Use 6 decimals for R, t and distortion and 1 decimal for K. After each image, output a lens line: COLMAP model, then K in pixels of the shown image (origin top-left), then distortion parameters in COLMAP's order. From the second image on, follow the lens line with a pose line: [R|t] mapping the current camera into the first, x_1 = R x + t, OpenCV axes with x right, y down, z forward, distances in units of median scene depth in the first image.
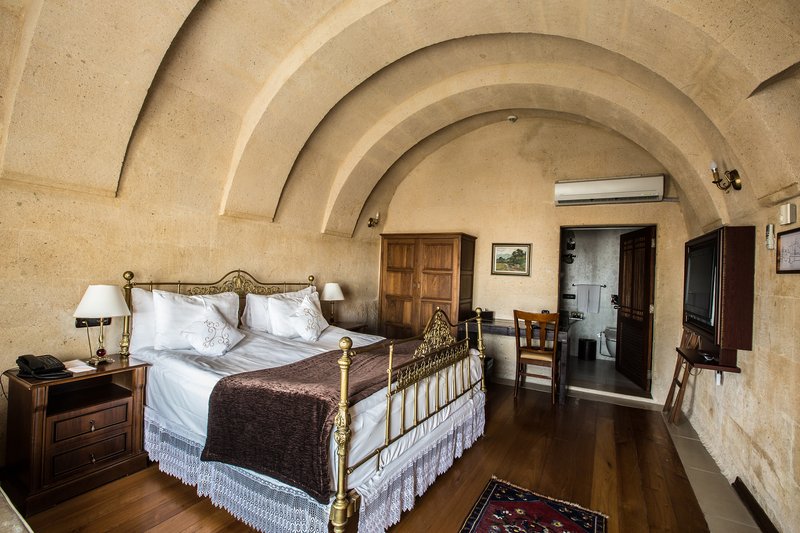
lens RADIAL K [[361.7, 0, 398.7], [0, 361.7, 263.8], [0, 0, 1]] dist [-0.022342, 0.003937]
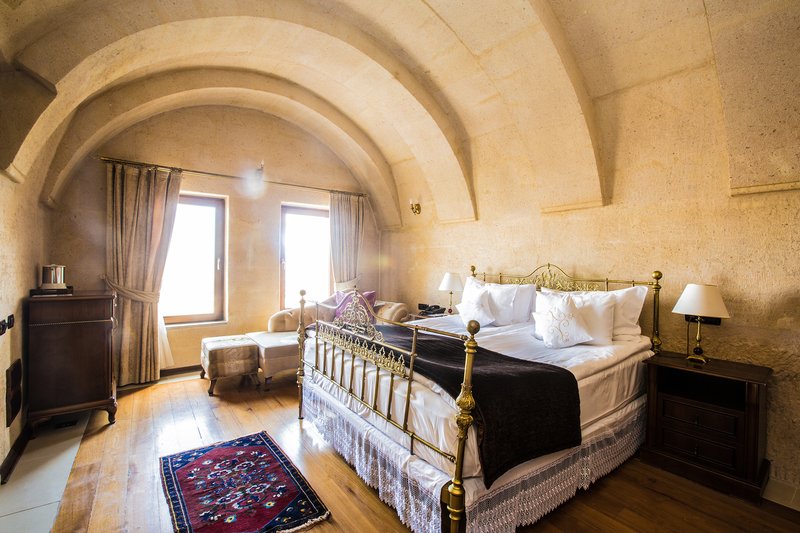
lens RADIAL K [[361.7, 0, 398.5], [0, 361.7, 262.9], [0, 0, 1]] dist [-0.022342, 0.003937]
pose [[-0.409649, -0.035050, -0.911570, 0.845304], [-0.005244, 0.999336, -0.036068, 0.067250], [0.912228, -0.009995, -0.409561, 1.327645]]
